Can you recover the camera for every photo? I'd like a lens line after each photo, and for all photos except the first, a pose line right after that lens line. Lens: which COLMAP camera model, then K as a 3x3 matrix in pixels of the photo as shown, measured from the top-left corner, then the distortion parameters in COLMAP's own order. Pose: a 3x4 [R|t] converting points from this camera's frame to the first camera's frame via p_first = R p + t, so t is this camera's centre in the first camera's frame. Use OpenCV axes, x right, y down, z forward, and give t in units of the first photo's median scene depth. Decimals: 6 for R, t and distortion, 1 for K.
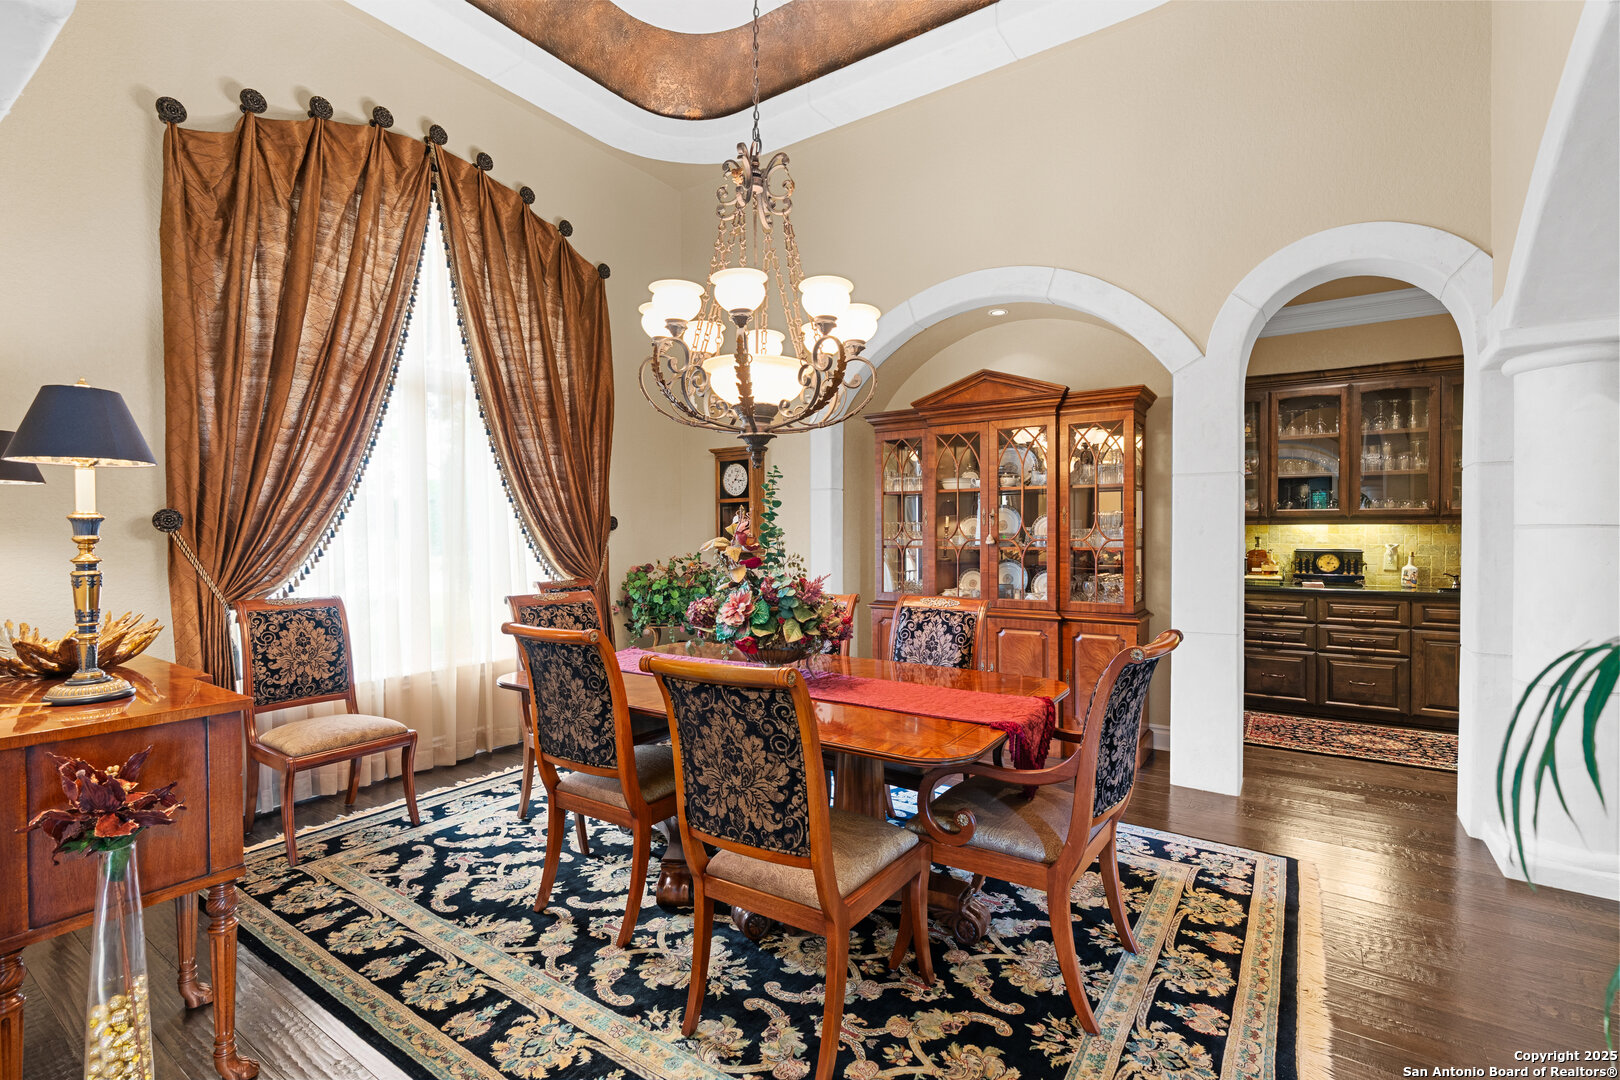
lens RADIAL K [[732.7, 0, 812.6], [0, 732.7, 539.9], [0, 0, 1]] dist [-0.001395, 0.000179]
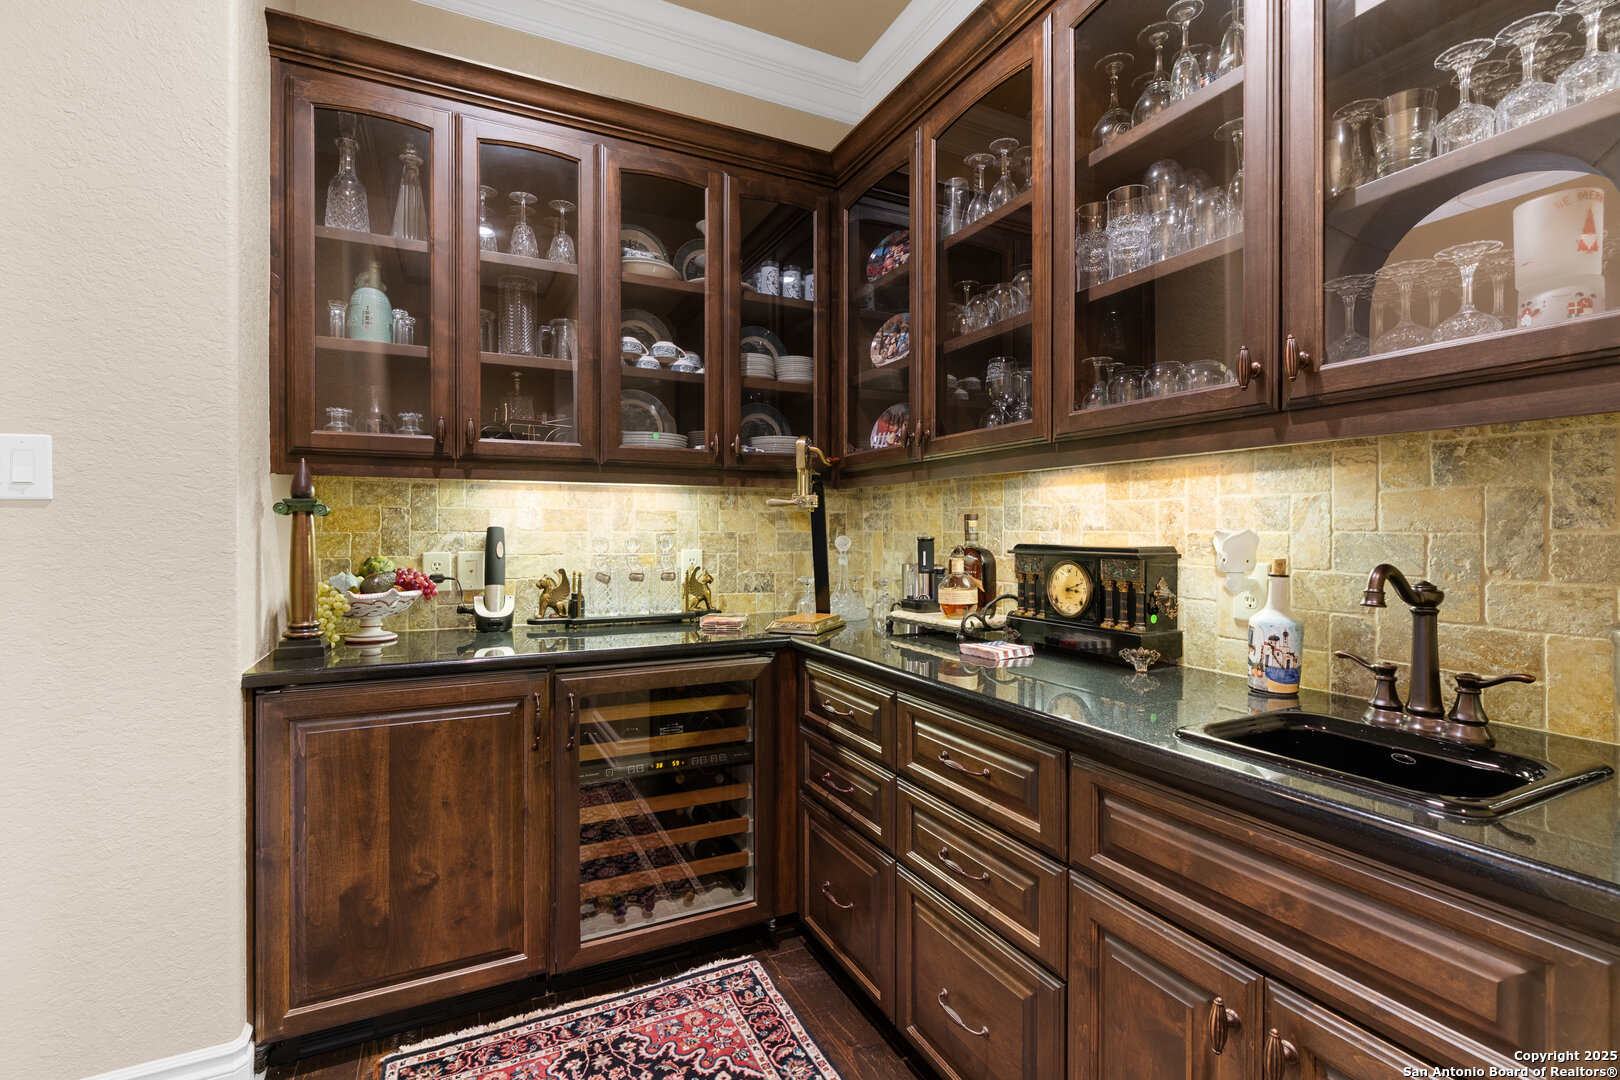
lens RADIAL K [[732.7, 0, 807.8], [0, 732.7, 531.9], [0, 0, 1]] dist [-0.001395, 0.000179]
pose [[0.867350, 0.000925, -0.497698, 0.818900], [-0.003499, 0.999985, -0.004241, 0.008484], [0.497687, 0.005420, 0.867340, 0.701036]]
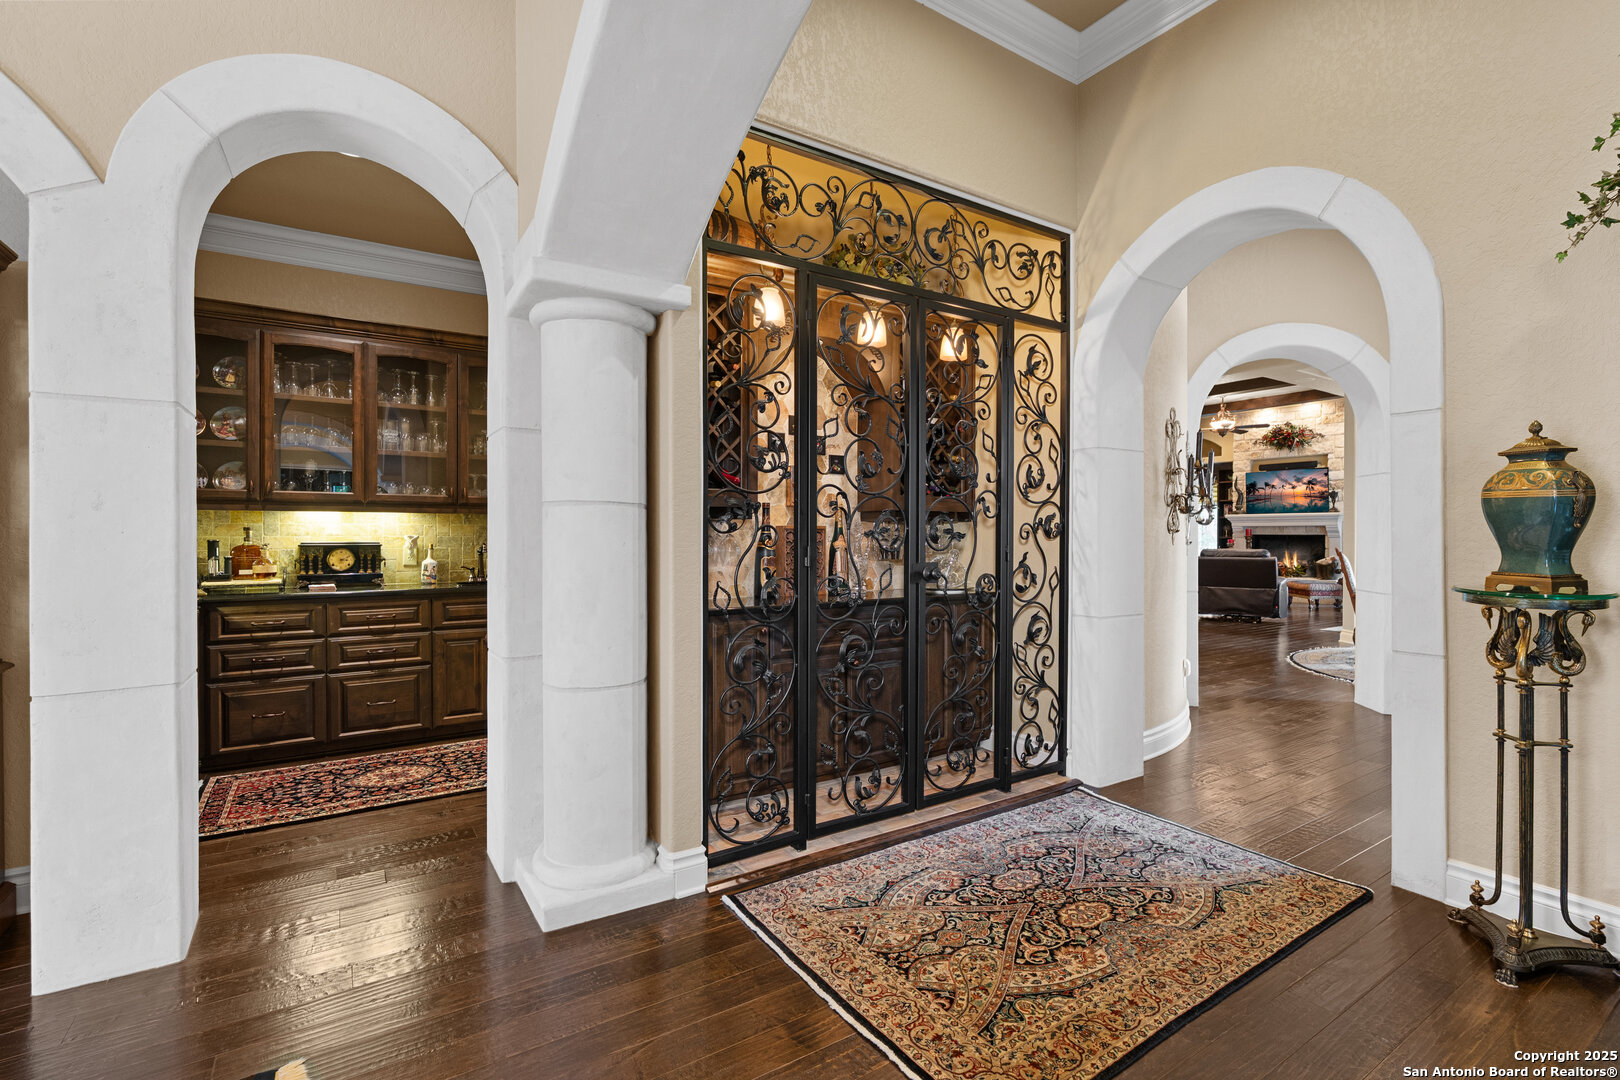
lens RADIAL K [[732.7, 0, 813.2], [0, 732.7, 537.6], [0, 0, 1]] dist [-0.001395, 0.000179]
pose [[0.386213, -0.003290, 0.922404, 0.170526], [0.010621, 0.999943, -0.000881, 0.014367], [-0.922348, 0.010137, 0.386226, 0.220887]]
